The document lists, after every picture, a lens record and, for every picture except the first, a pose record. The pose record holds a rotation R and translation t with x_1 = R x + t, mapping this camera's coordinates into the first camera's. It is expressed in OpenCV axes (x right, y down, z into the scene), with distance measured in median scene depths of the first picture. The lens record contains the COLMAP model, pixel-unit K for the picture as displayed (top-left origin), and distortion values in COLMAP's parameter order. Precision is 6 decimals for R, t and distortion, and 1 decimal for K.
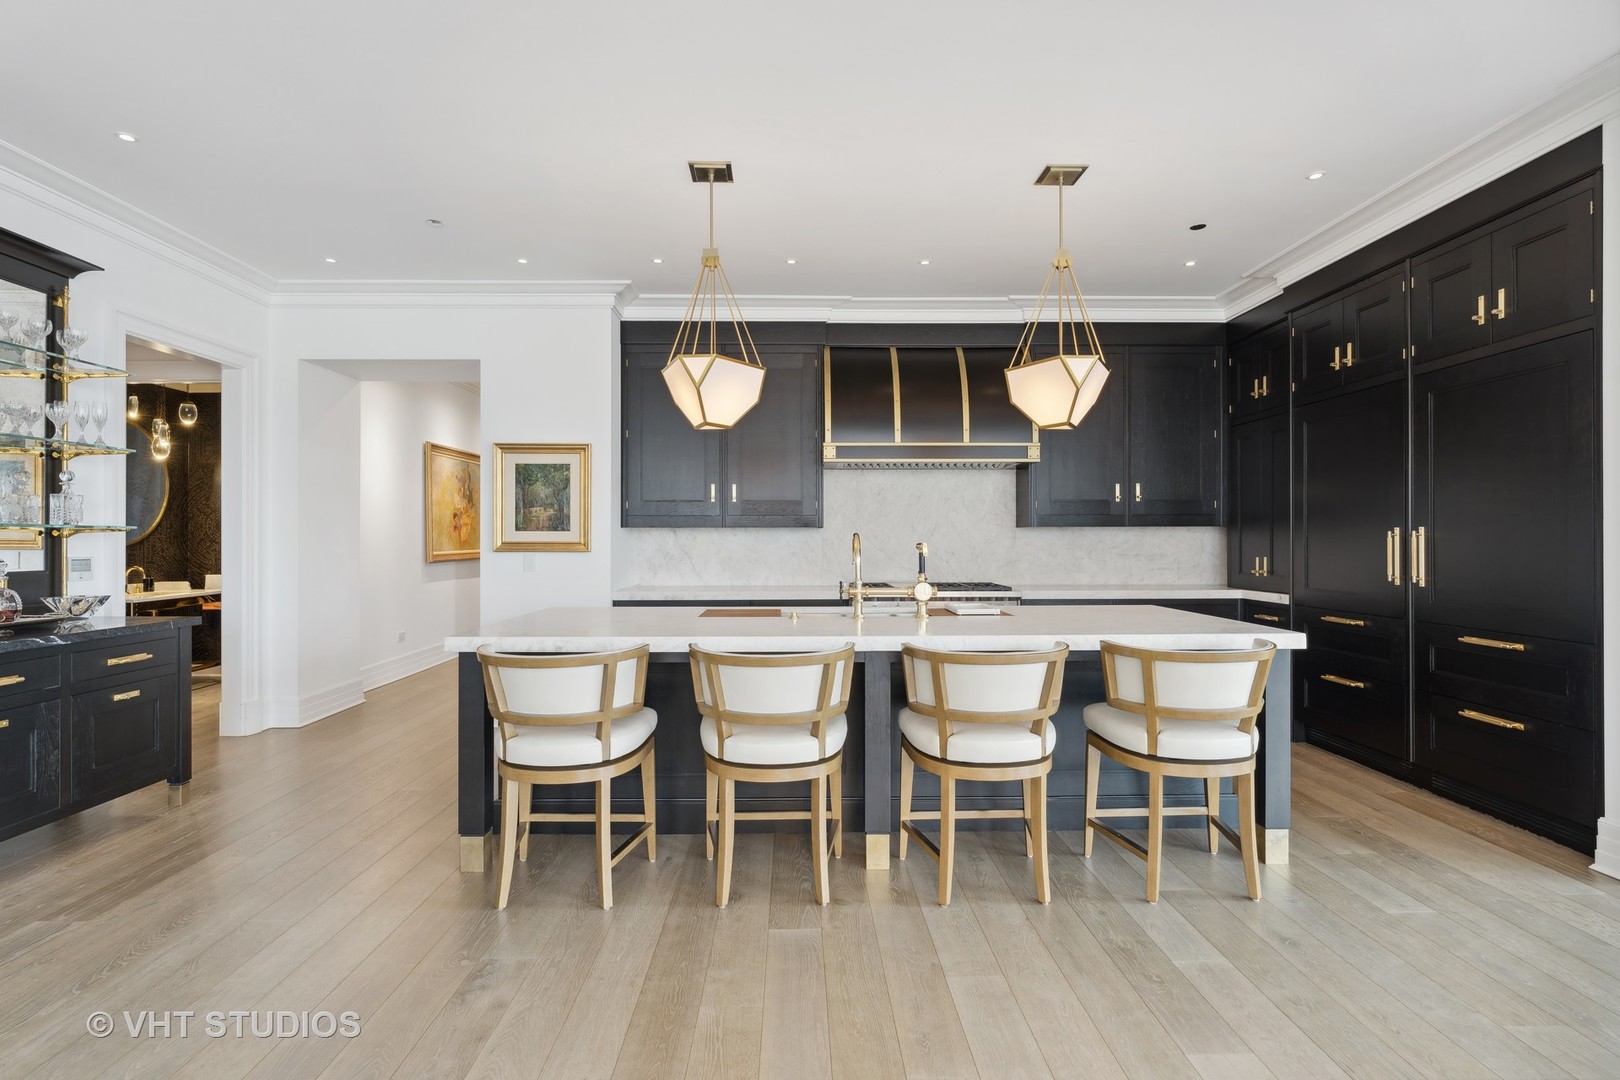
lens RADIAL K [[792.0, 0, 842.1], [0, 792.0, 543.4], [0, 0, 1]] dist [0.001809, -0.000809]
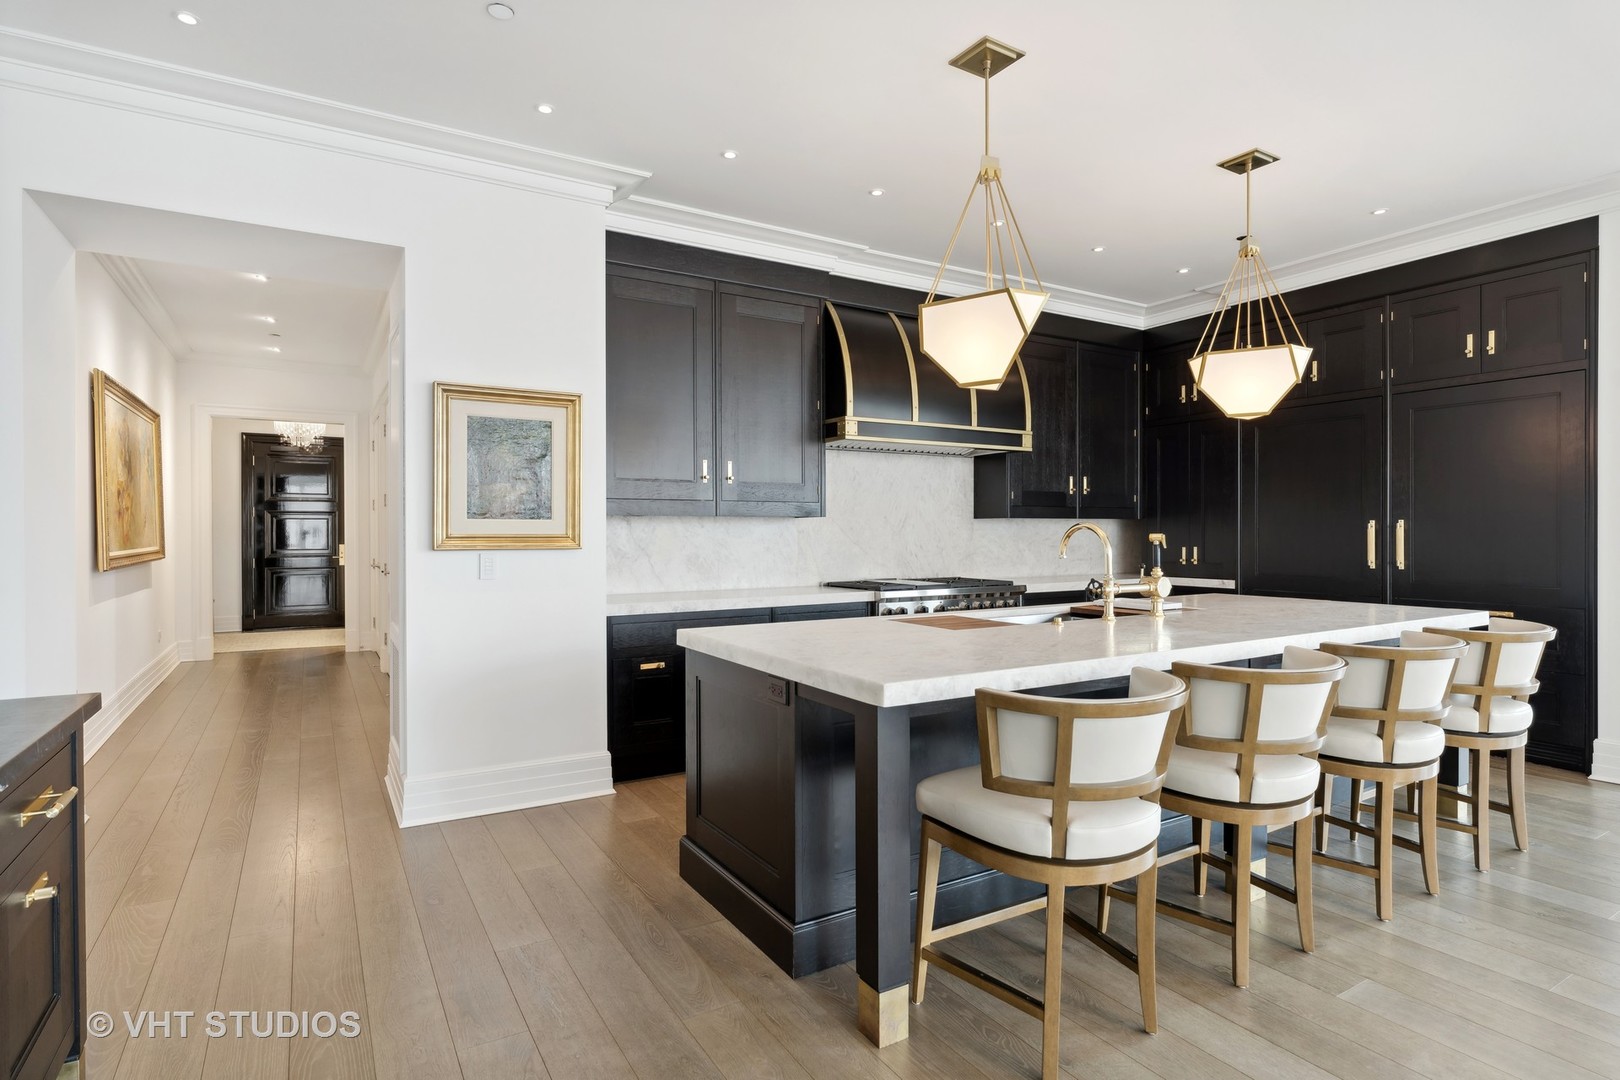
lens RADIAL K [[824.6, 0, 809.0], [0, 824.6, 539.7], [0, 0, 1]] dist [-0.004140, 0.002046]
pose [[0.869163, -0.005668, 0.494493, -0.501870], [0.004789, 0.999984, 0.003045, 0.001301], [-0.494502, -0.000278, 0.869176, 0.265224]]
